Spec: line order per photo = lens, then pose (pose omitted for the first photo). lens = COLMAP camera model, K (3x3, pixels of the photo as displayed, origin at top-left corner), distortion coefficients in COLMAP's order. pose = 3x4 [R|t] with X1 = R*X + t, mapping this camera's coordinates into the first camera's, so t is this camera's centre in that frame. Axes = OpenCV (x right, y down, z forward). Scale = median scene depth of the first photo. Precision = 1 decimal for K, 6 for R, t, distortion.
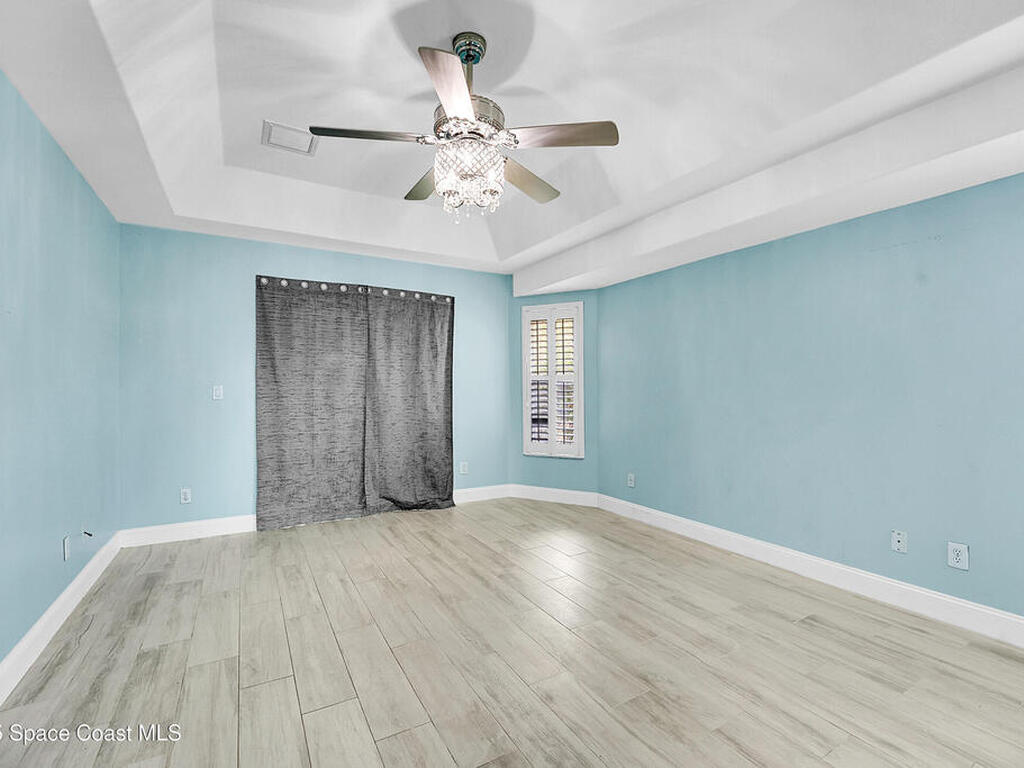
lens RADIAL K [[465.1, 0, 513.3], [0, 465.1, 382.8], [0, 0, 1]] dist [-0.023745, 0.000010]
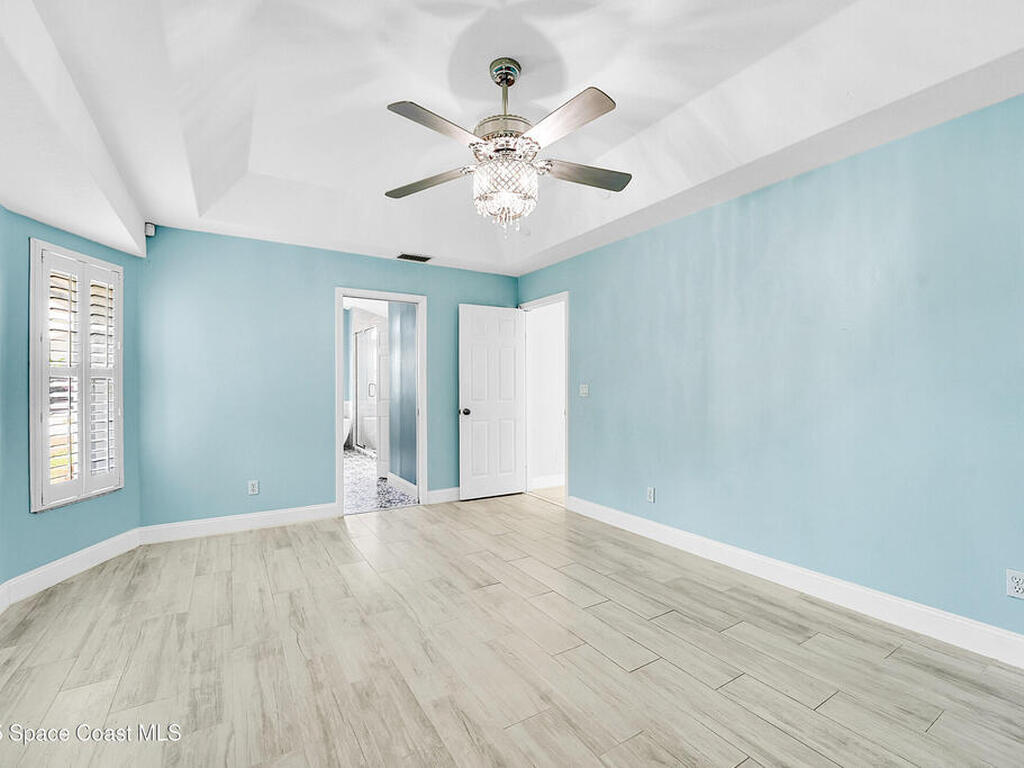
lens RADIAL K [[465.1, 0, 514.2], [0, 465.1, 384.8], [0, 0, 1]] dist [-0.023745, 0.000010]
pose [[-0.999685, 0.004685, -0.024640, -0.089241], [0.004982, 0.999916, -0.012005, 0.017997], [0.024582, -0.012124, -0.999624, 2.165427]]
